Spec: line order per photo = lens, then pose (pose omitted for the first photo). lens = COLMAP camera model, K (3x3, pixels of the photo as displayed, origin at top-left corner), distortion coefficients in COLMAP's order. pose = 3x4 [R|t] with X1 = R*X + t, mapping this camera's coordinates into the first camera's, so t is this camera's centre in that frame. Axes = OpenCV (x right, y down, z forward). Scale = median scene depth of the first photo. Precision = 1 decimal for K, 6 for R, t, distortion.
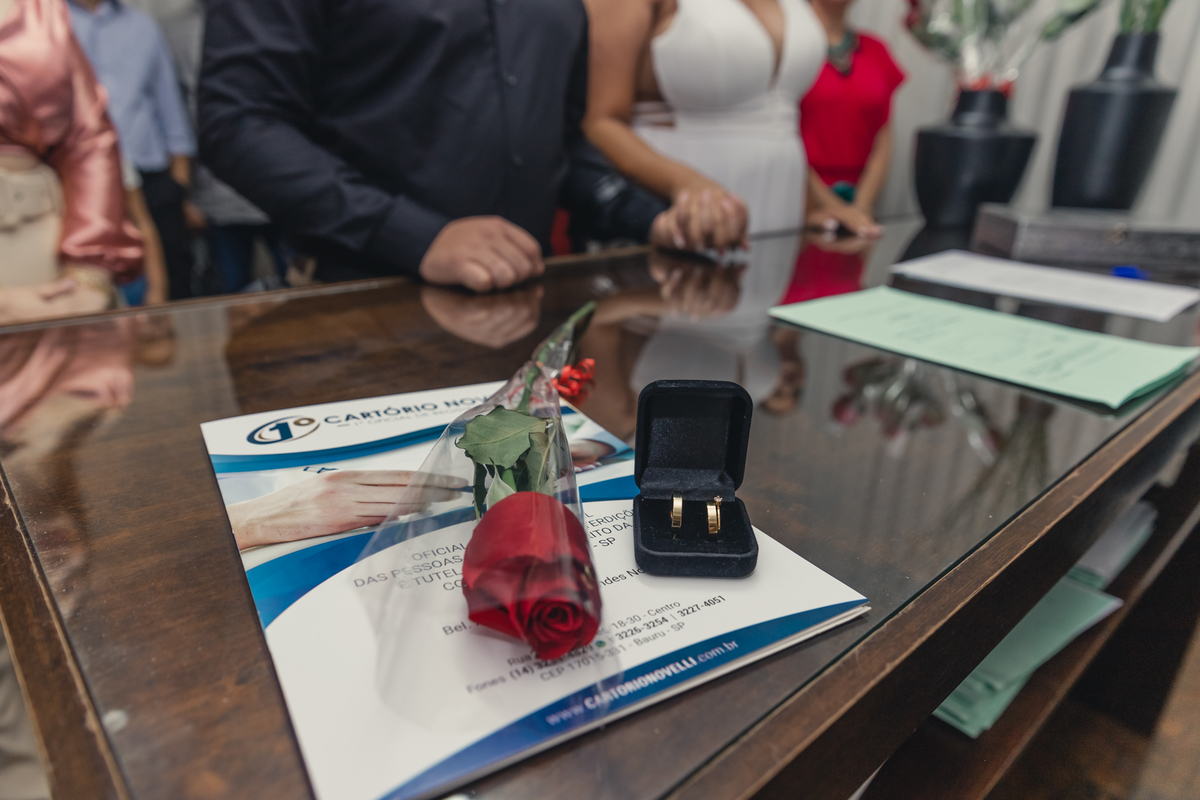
lens RADIAL K [[763.2, 0, 601.9], [0, 763.2, 394.6], [0, 0, 1]] dist [-0.003428, 0.002784]
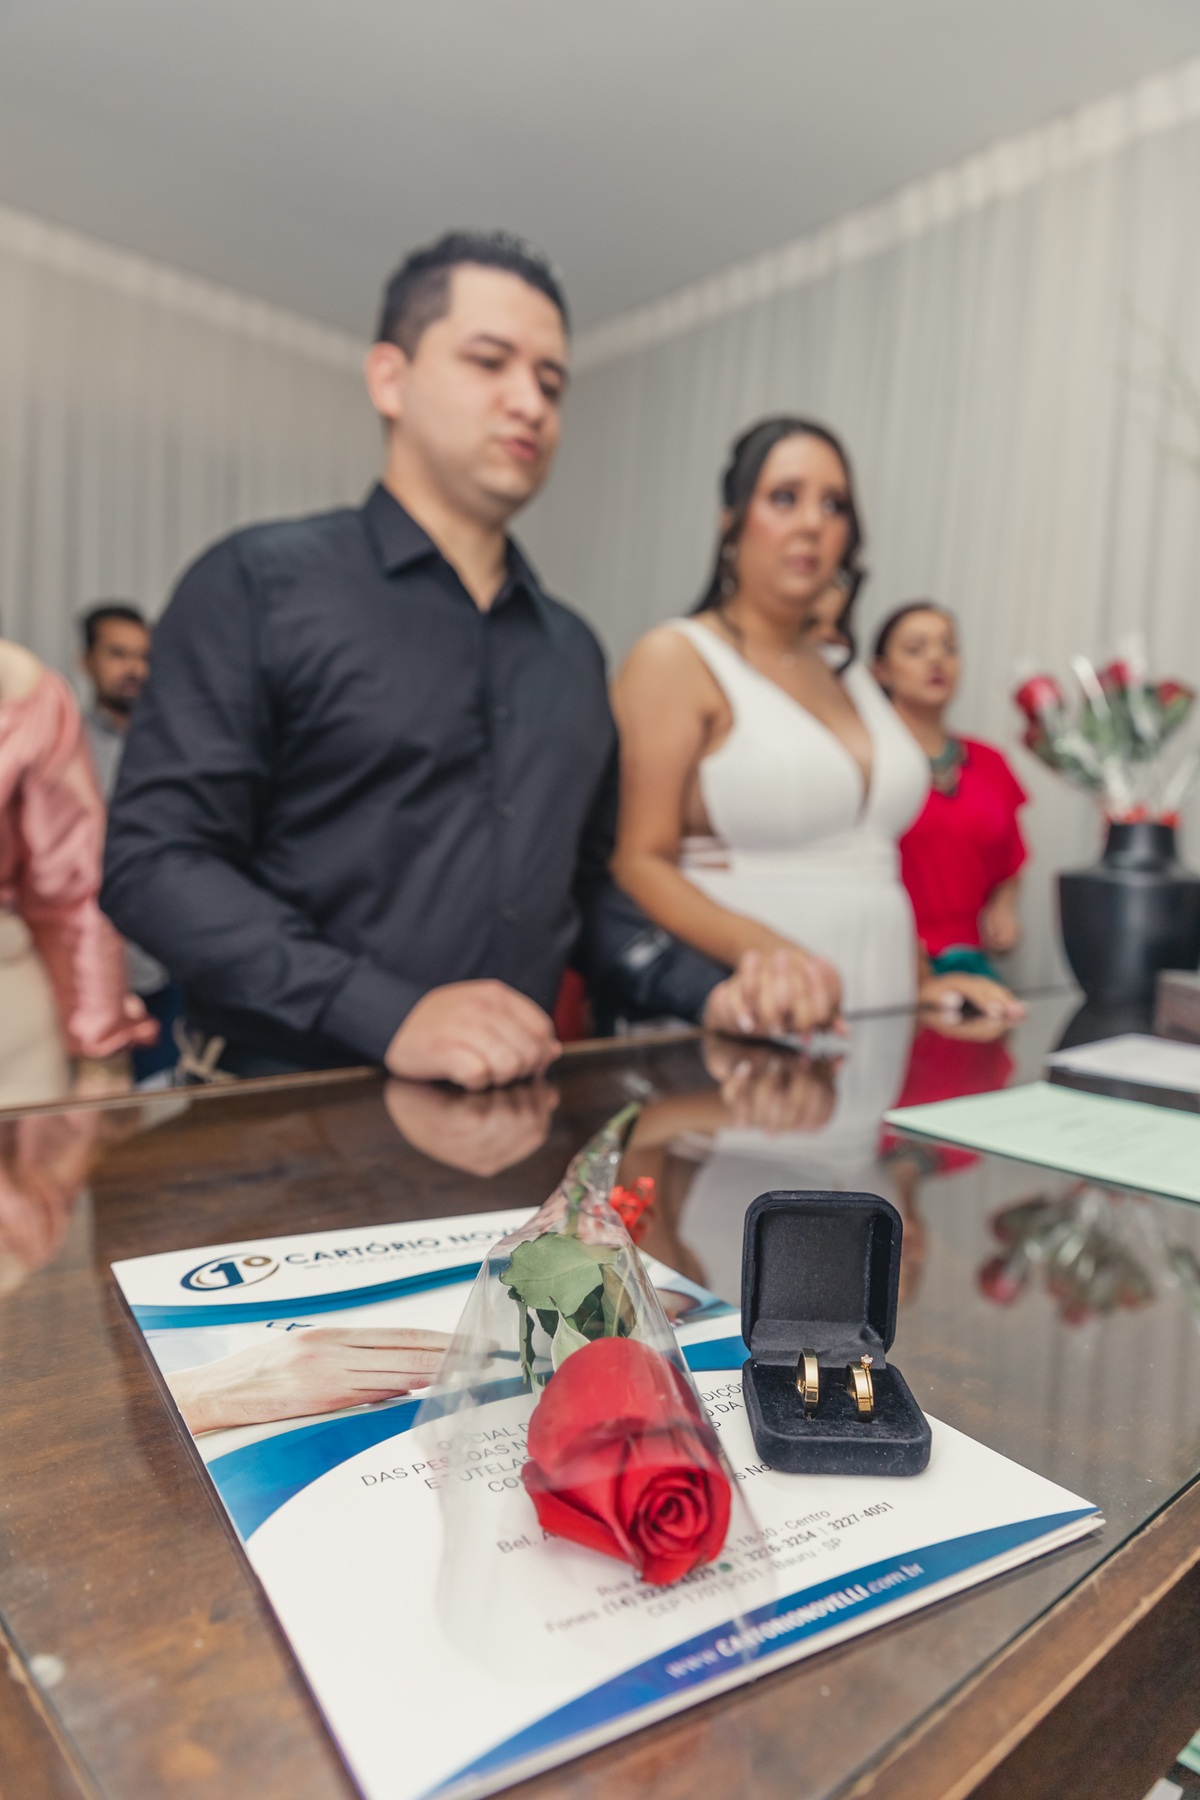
lens RADIAL K [[1144.8, 0, 607.3], [0, 1144.8, 896.1], [0, 0, 1]] dist [-0.003428, 0.002784]
pose [[0.999993, 0.001931, 0.003148, -0.091443], [-0.000859, 0.950661, -0.310230, 0.055362], [-0.003592, 0.310225, 0.950656, -0.143974]]
